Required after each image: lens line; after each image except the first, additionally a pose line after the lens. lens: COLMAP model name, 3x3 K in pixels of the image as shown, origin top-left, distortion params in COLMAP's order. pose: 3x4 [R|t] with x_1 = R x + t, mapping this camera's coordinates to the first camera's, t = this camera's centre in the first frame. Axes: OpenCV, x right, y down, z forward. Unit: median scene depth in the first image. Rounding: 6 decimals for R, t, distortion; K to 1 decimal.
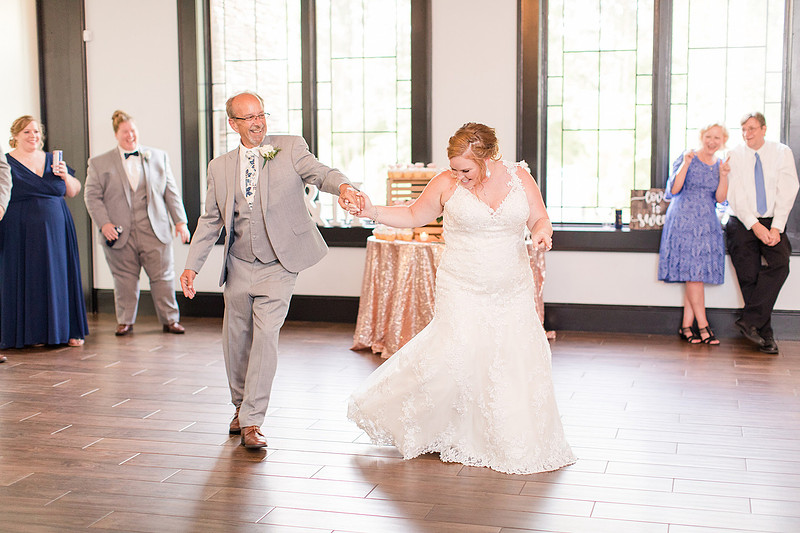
lens RADIAL K [[999.7, 0, 400.0], [0, 999.7, 266.5], [0, 0, 1]] dist [-0.094395, -0.003723]
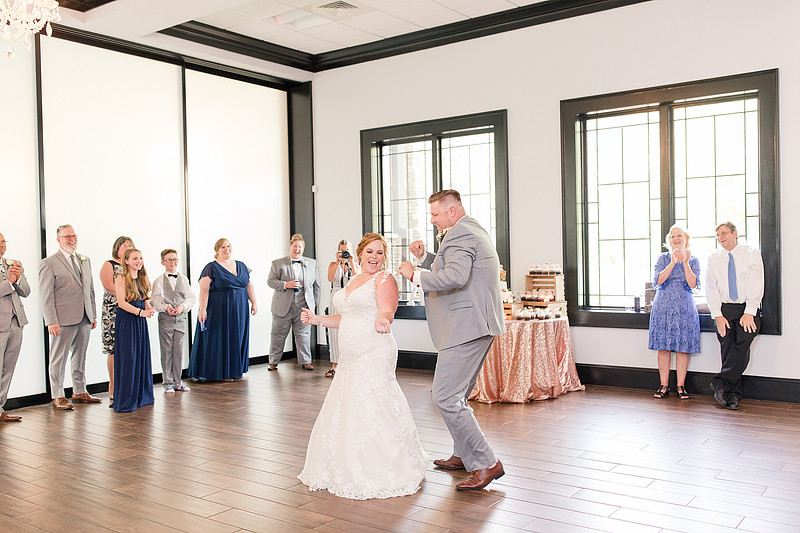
lens RADIAL K [[772.1, 0, 400.0], [0, 772.1, 266.5], [0, 0, 1]] dist [0.001692, 0.002578]
pose [[0.912447, -0.009411, -0.409086, 0.370811], [-0.031761, 0.995091, -0.093732, 0.010656], [0.407960, 0.098518, 0.907669, -0.096818]]
